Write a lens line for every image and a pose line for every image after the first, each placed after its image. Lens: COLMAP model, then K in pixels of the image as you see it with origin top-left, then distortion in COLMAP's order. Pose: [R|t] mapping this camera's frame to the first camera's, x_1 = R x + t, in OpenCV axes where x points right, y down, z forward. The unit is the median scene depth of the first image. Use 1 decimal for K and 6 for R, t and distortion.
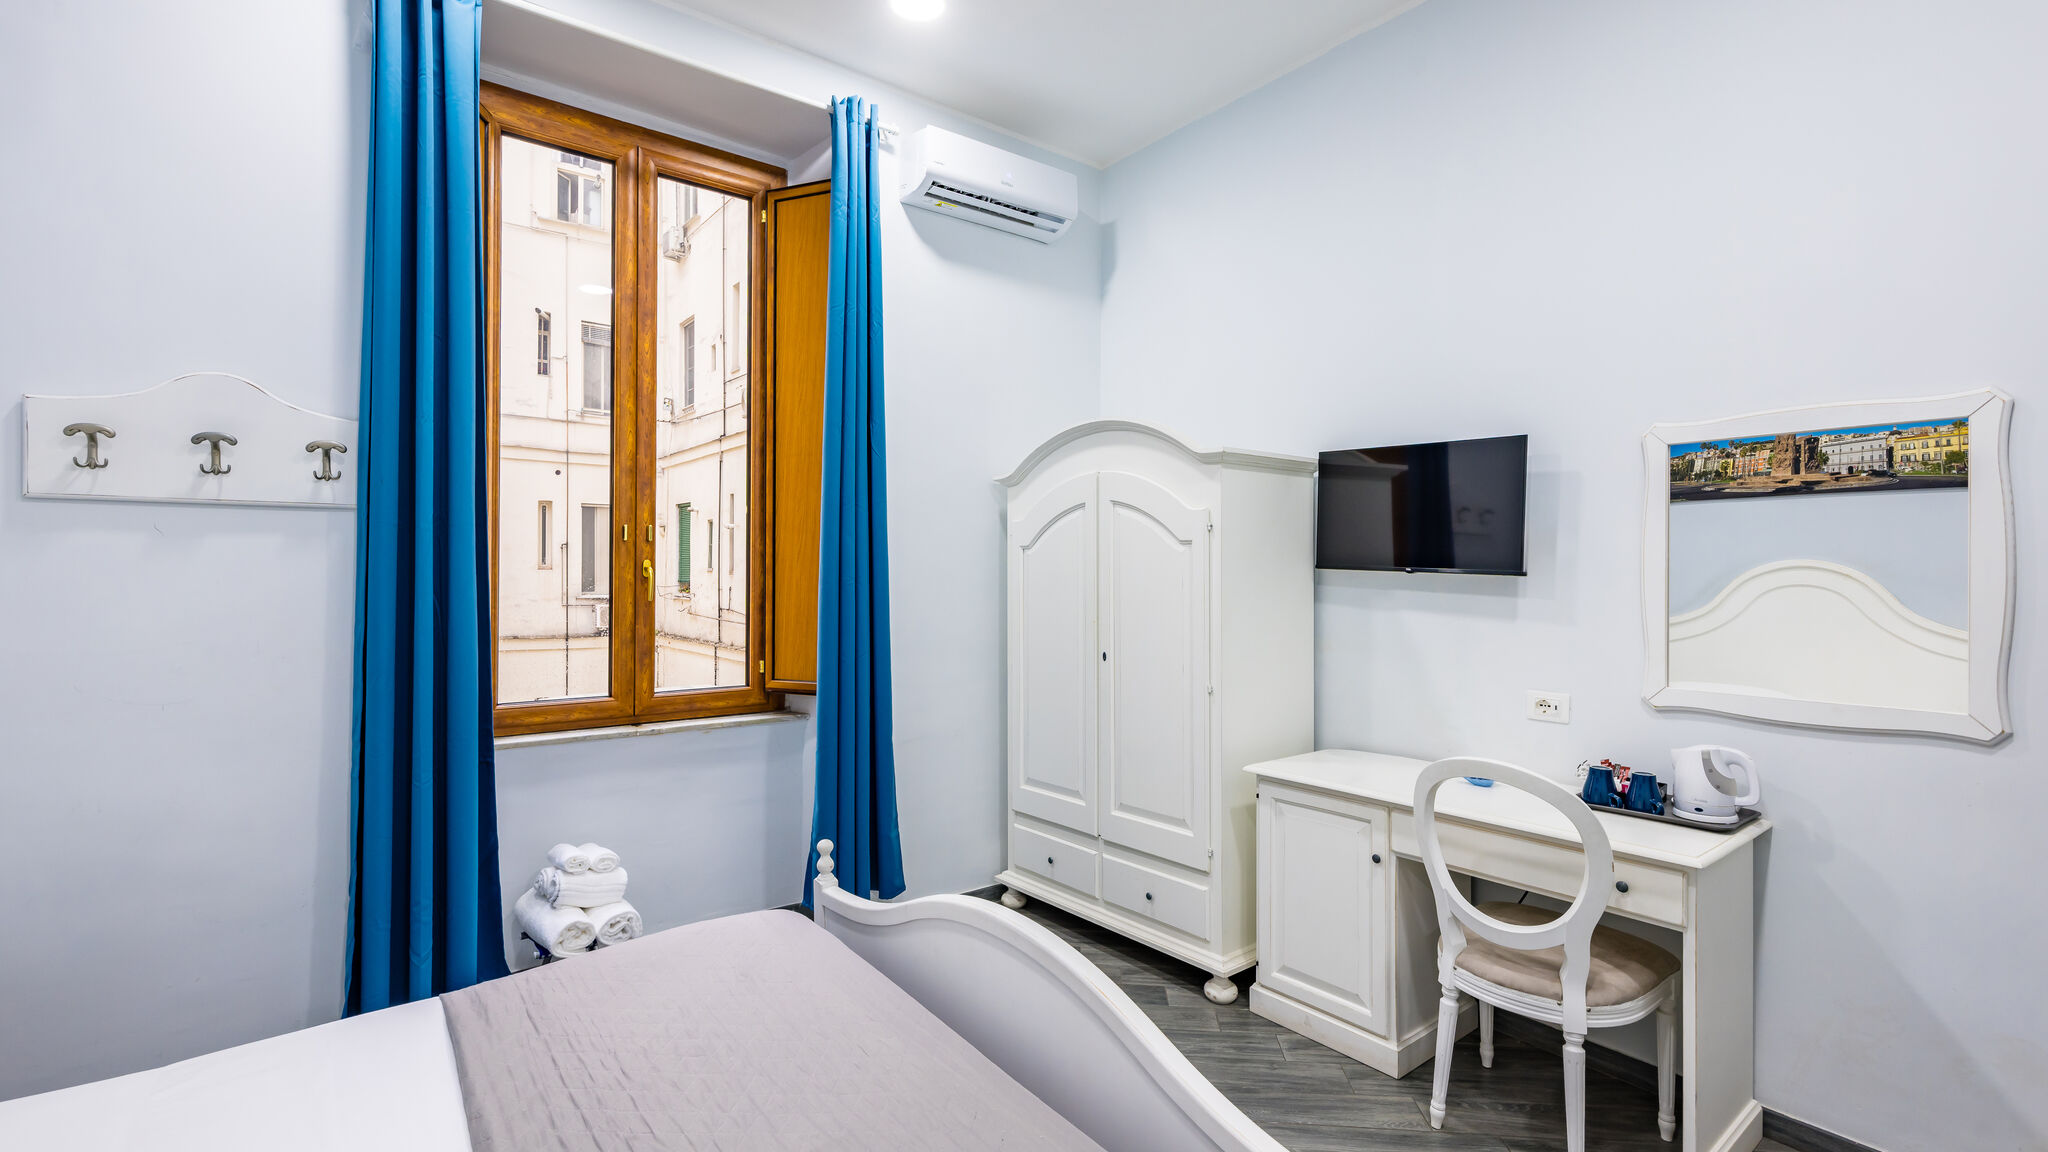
lens RADIAL K [[925.0, 0, 1016.7], [0, 925.0, 568.6], [0, 0, 1]] dist [0.012155, 0.000013]
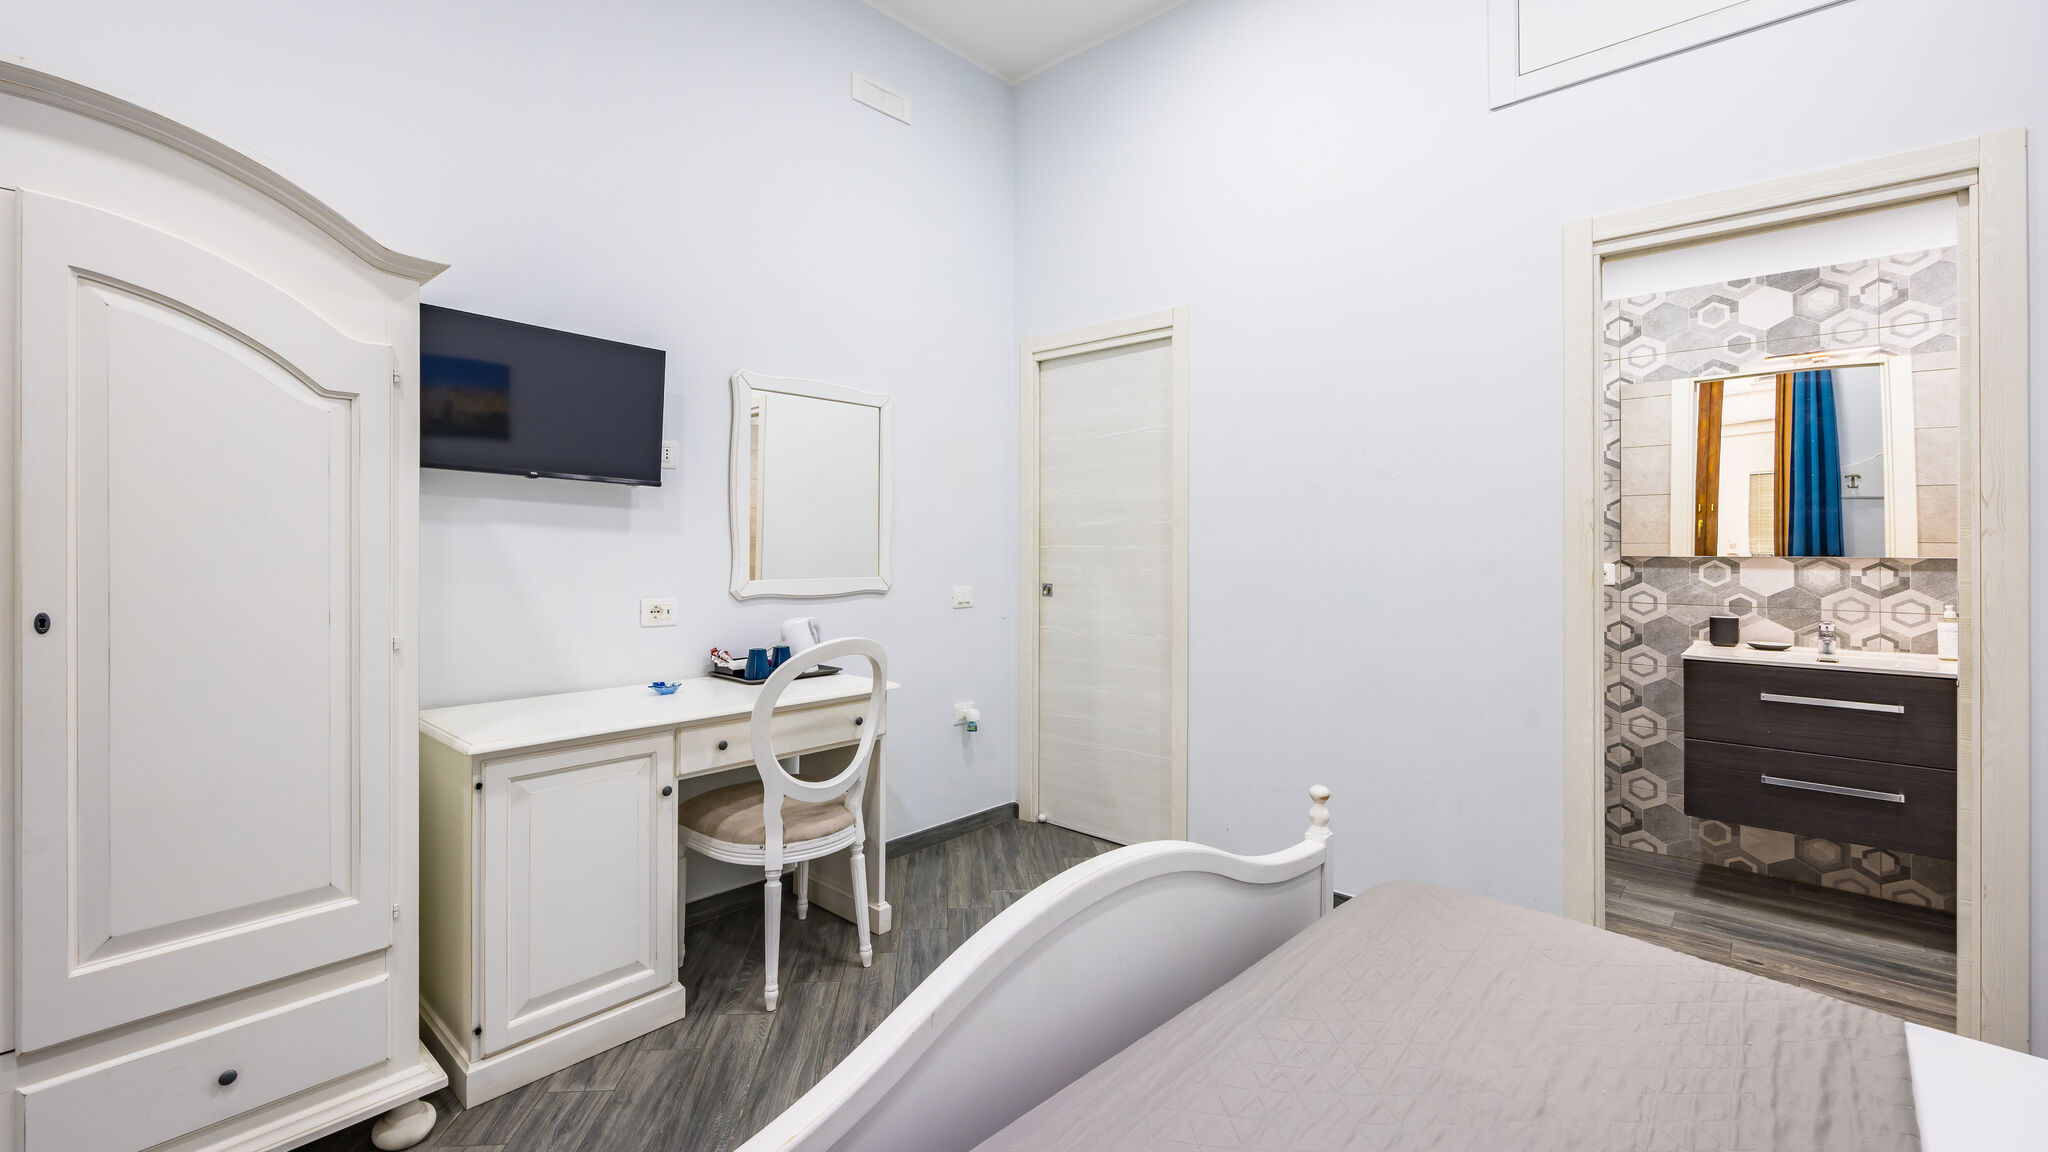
lens RADIAL K [[851.1, 0, 1011.2], [0, 851.1, 539.2], [0, 0, 1]] dist [-0.001122, -0.000186]
pose [[-0.157673, 0.002693, 0.987488, -0.364105], [-0.007043, 0.999968, -0.003851, 0.053868], [-0.987466, -0.007562, -0.157649, 0.614684]]
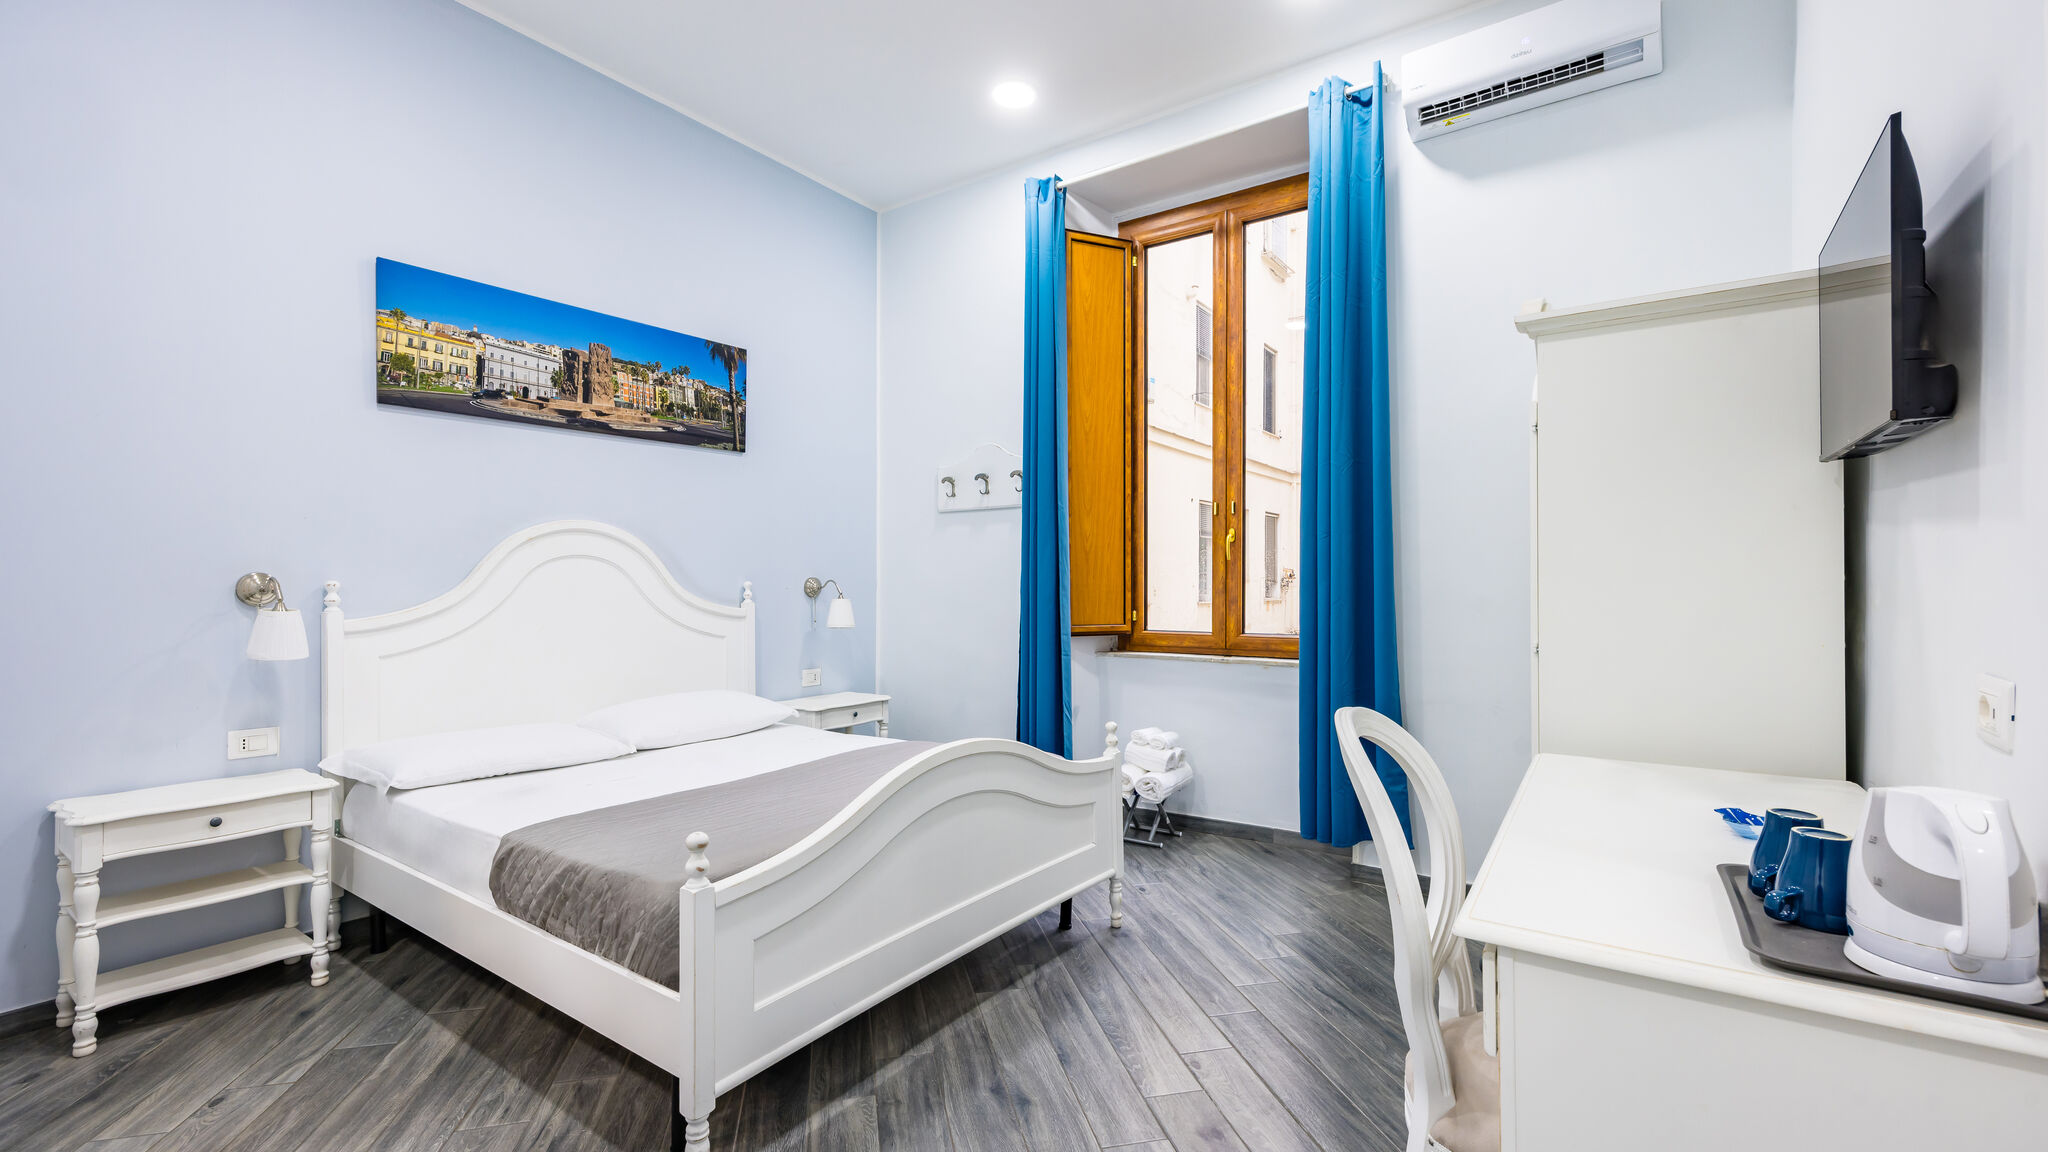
lens RADIAL K [[871.5, 0, 1023.1], [0, 871.5, 587.2], [0, 0, 1]] dist [-0.000039, -0.000080]
pose [[0.292752, -0.003441, -0.956182, 0.665555], [0.006045, 0.999980, -0.001747, 0.071741], [0.956169, -0.005269, 0.292767, 0.365558]]
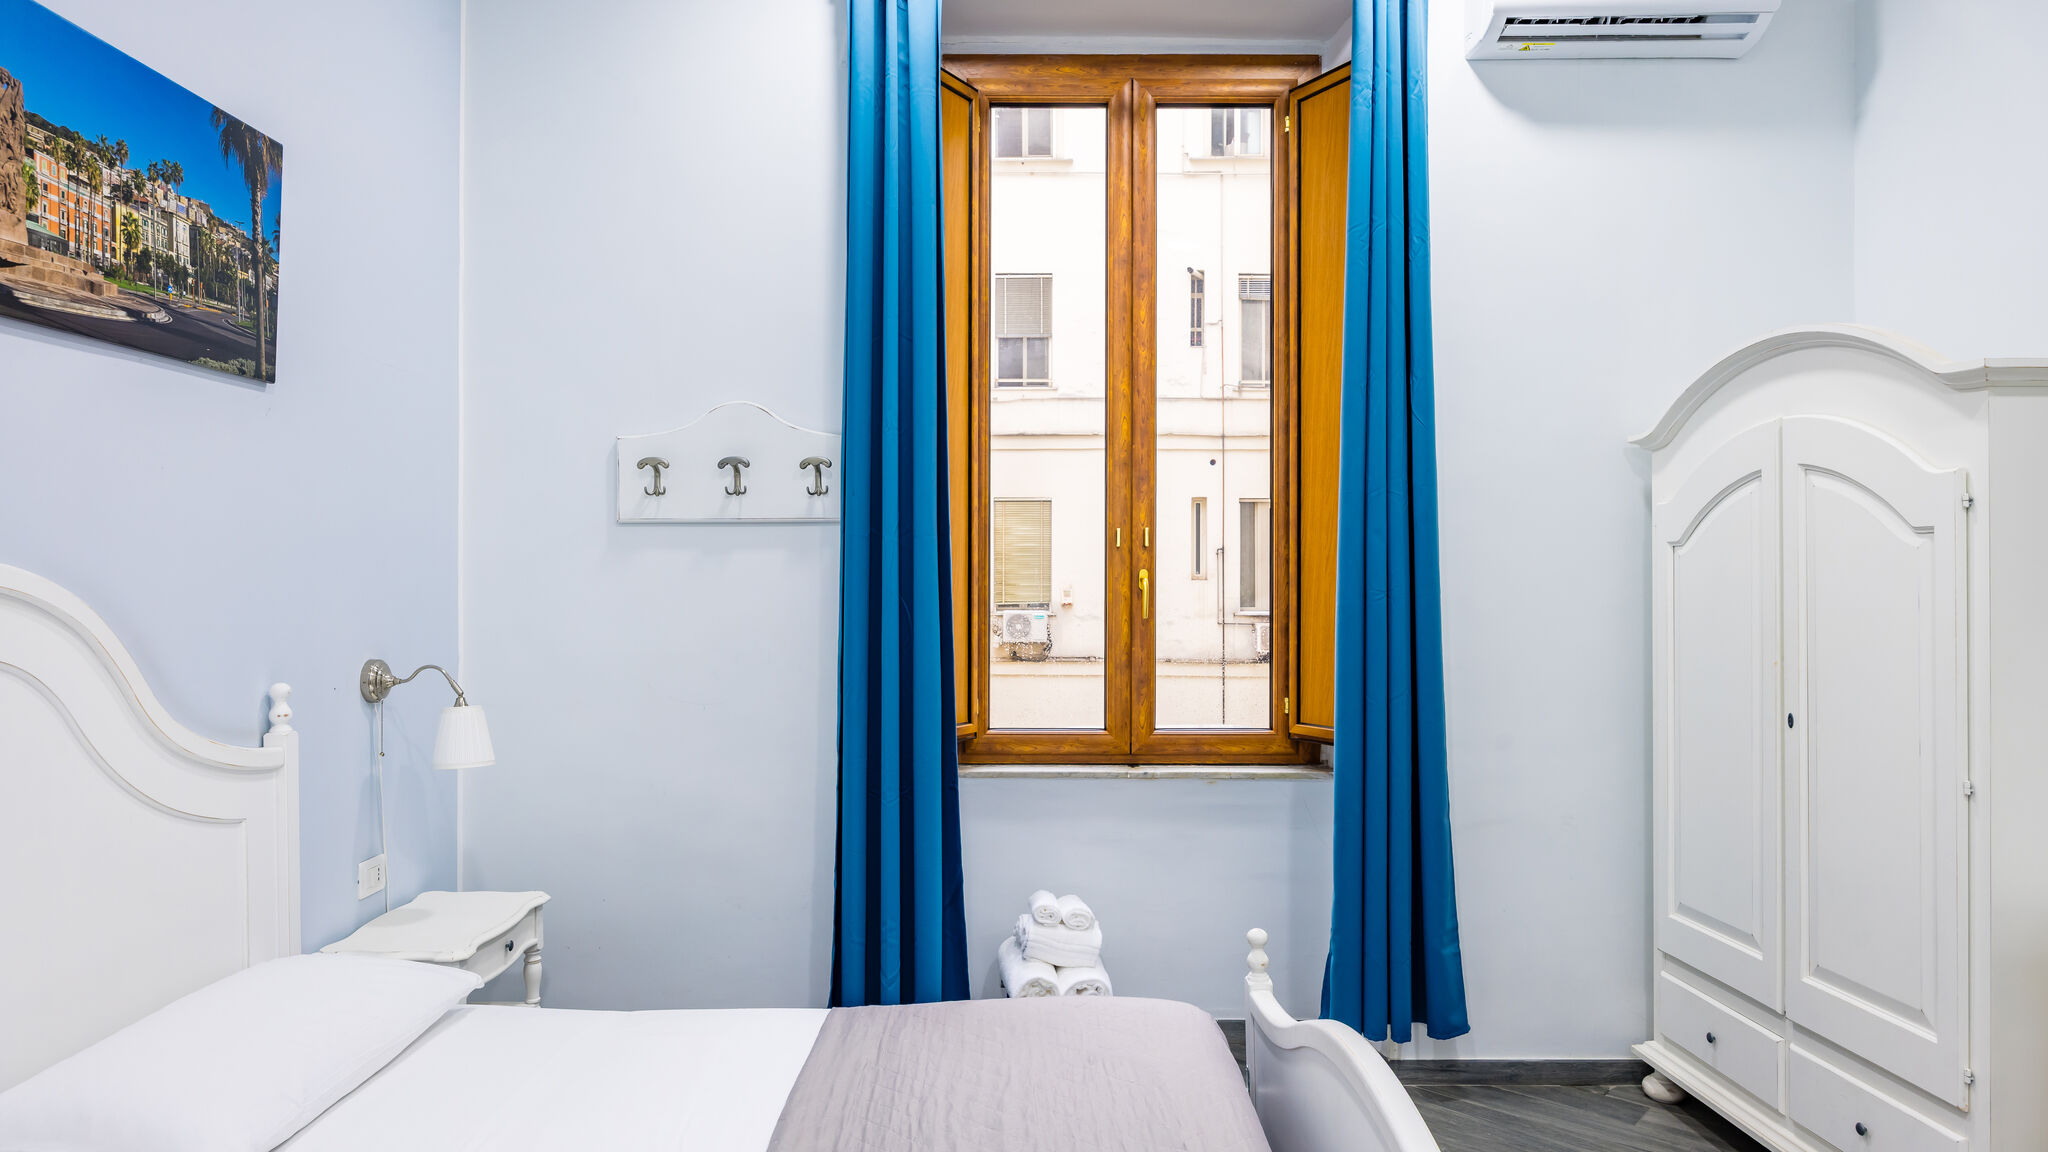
lens RADIAL K [[1248.8, 0, 991.1], [0, 1248.8, 579.8], [0, 0, 1]] dist [-0.002949, -0.000932]
pose [[0.786296, -0.004155, -0.617837, 0.187646], [0.005269, 0.999986, -0.000019, -0.000722], [0.617828, -0.003240, 0.786307, 0.028617]]
